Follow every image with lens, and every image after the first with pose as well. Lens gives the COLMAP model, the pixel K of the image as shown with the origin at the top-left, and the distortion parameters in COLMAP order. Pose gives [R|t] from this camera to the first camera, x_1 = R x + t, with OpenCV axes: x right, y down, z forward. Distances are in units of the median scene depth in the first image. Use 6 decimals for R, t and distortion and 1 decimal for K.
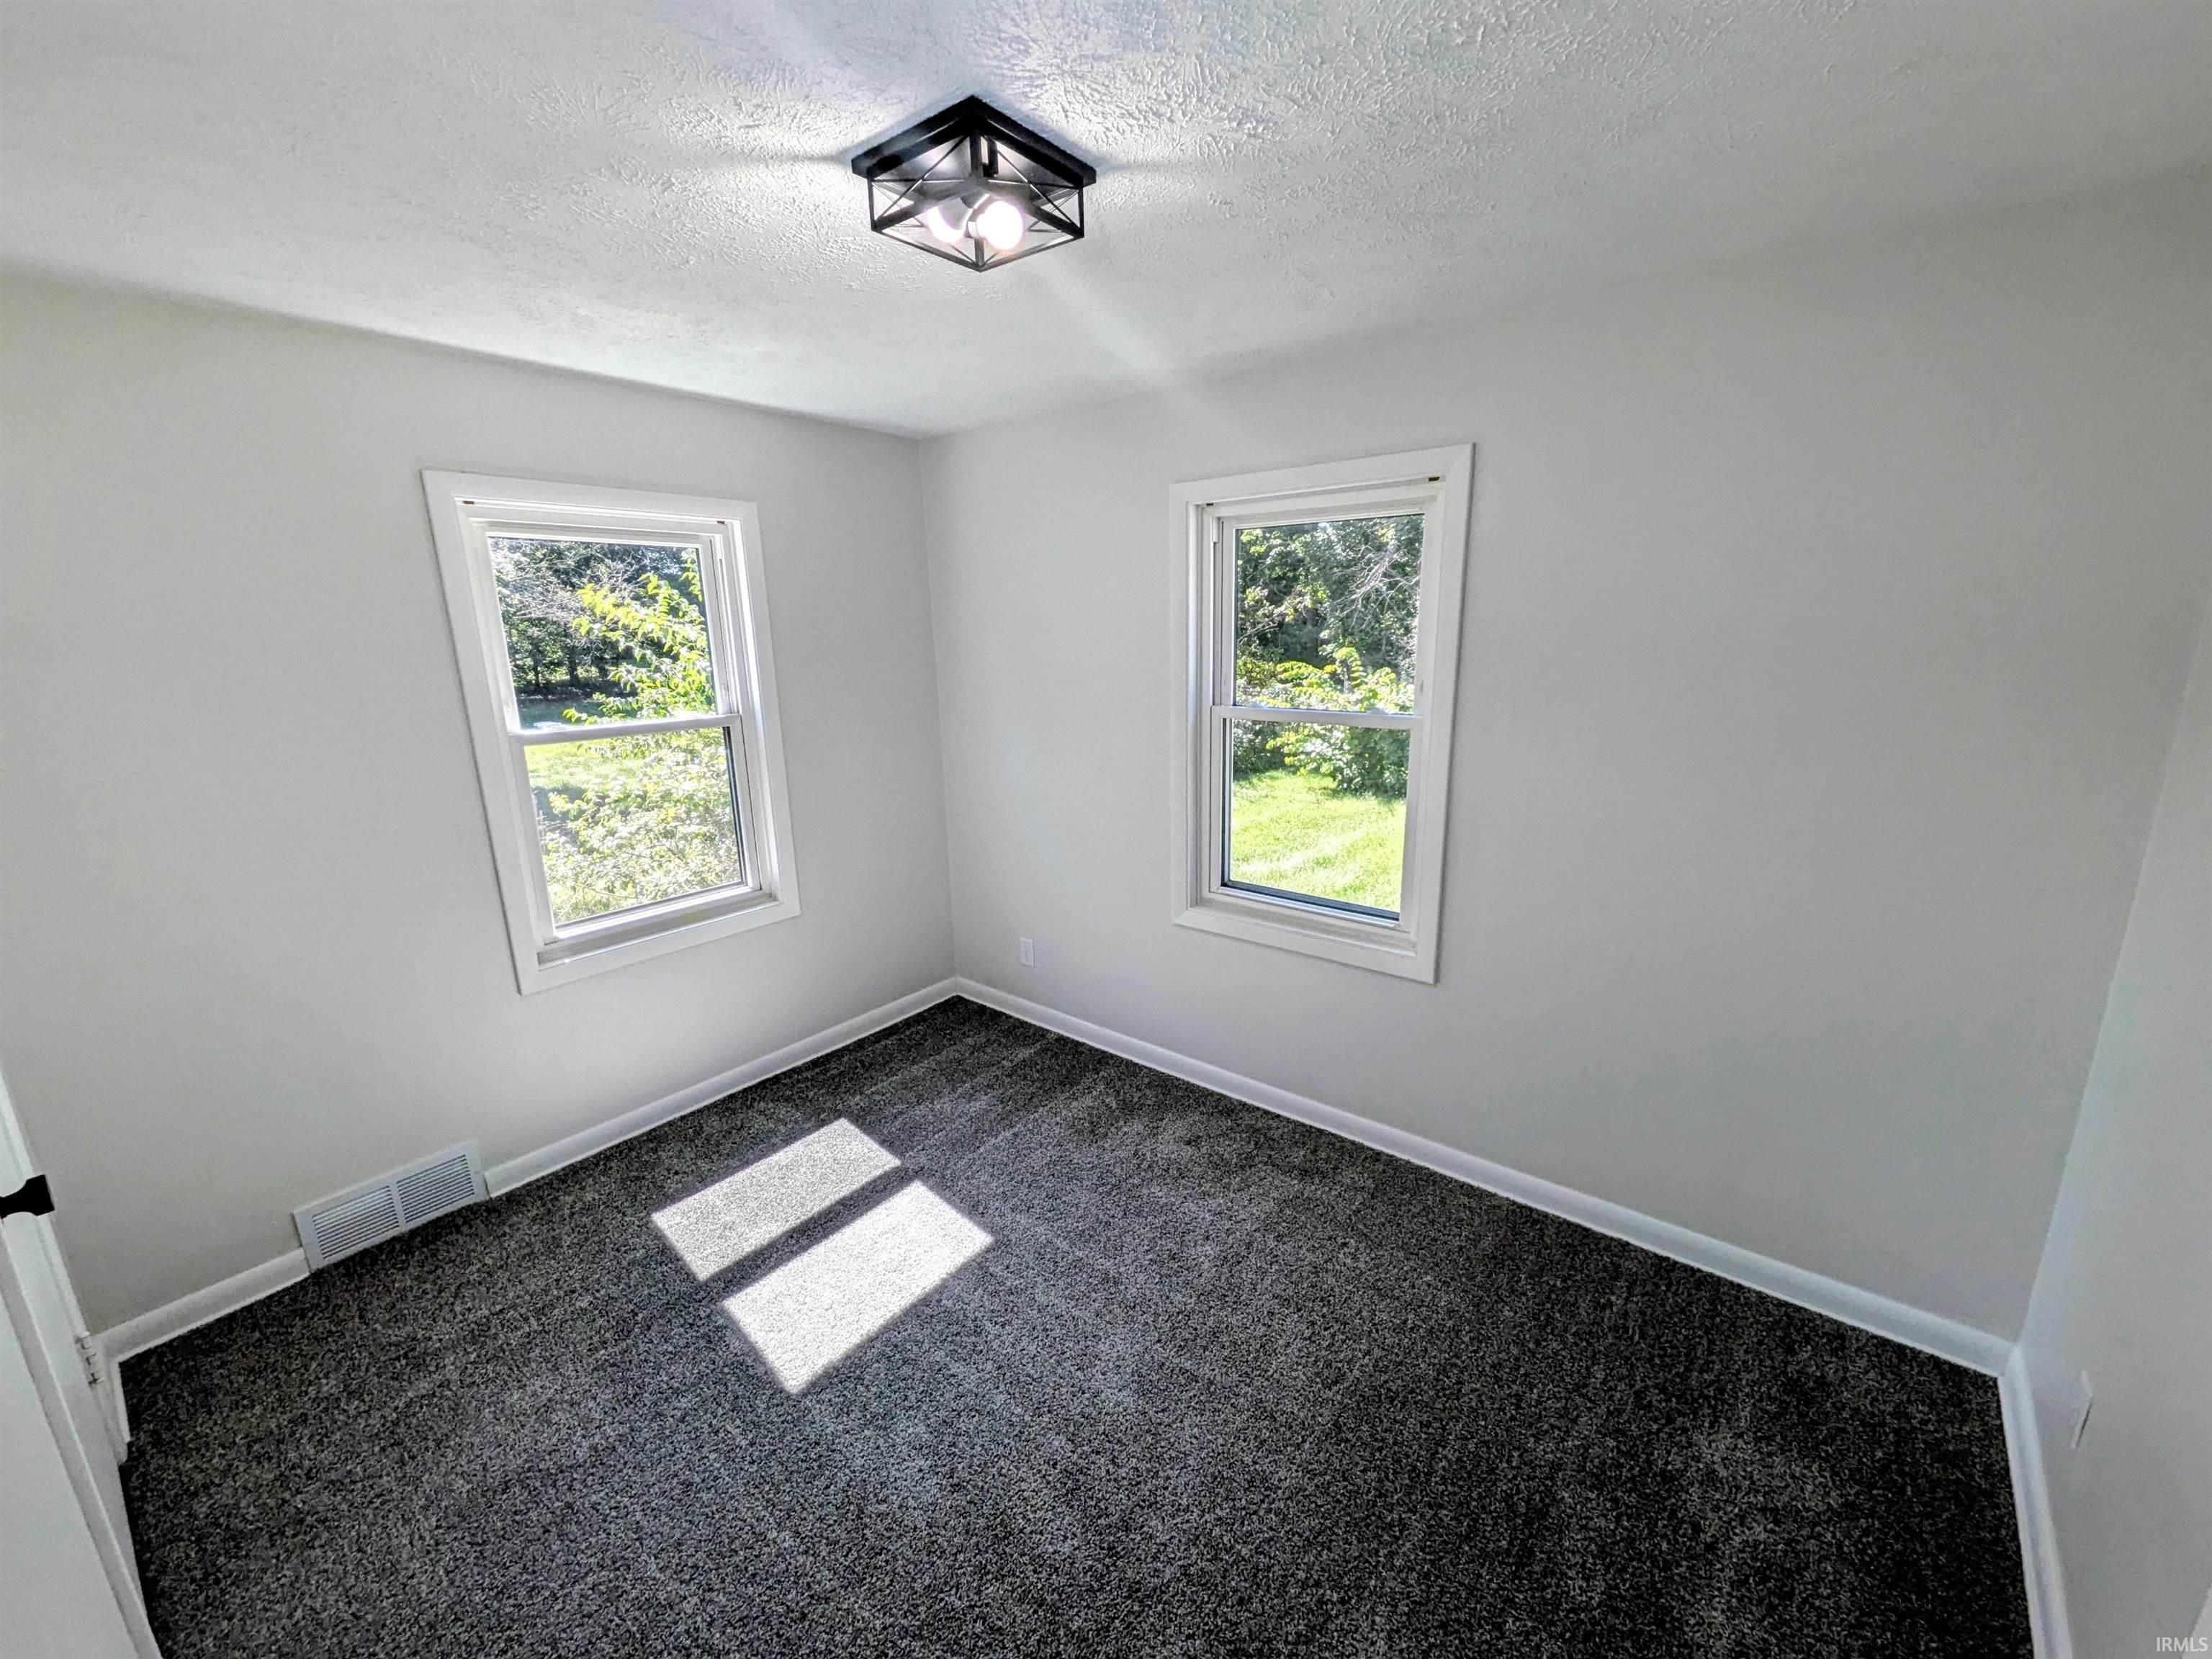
lens RADIAL K [[873.9, 0, 1113.0], [0, 873.9, 831.7], [0, 0, 1]] dist [0.007684, -0.000399]
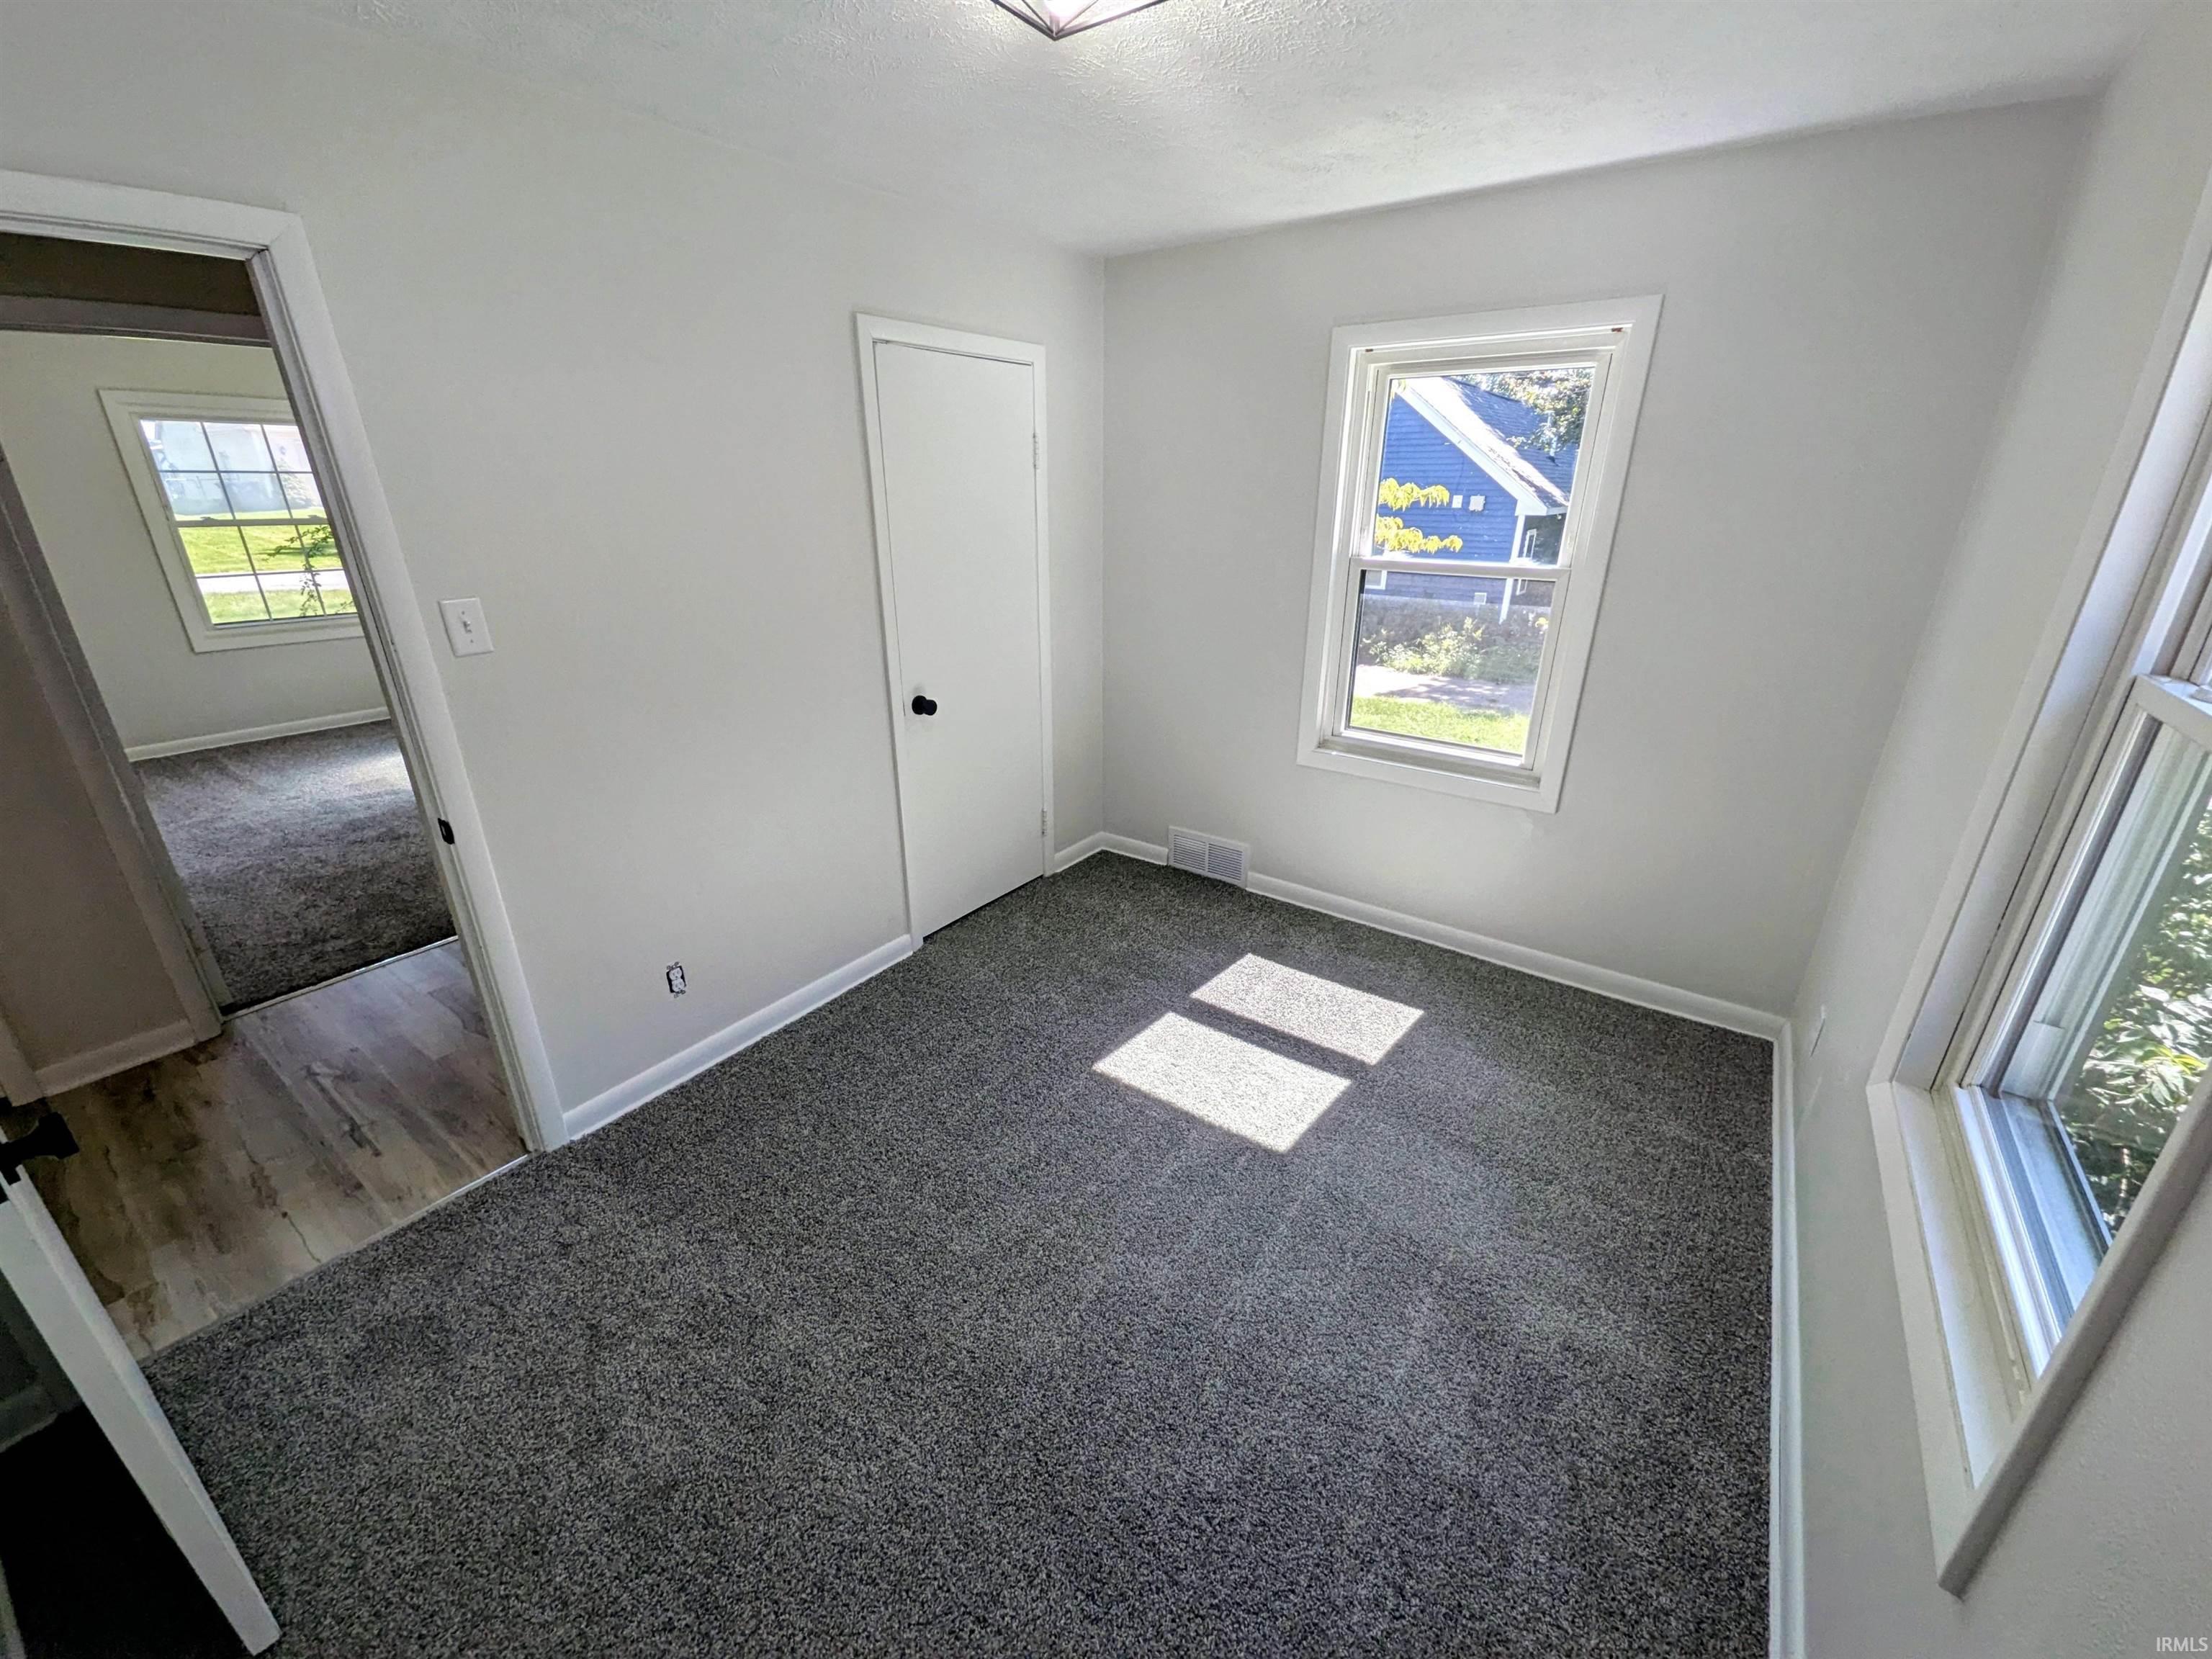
lens RADIAL K [[873.9, 0, 1113.0], [0, 873.9, 831.7], [0, 0, 1]] dist [0.007684, -0.000399]
pose [[0.060873, 0.391301, -0.918247, 0.529089], [-0.239158, 0.898874, 0.367191, -0.130528], [0.969071, 0.197255, 0.148300, 0.565038]]
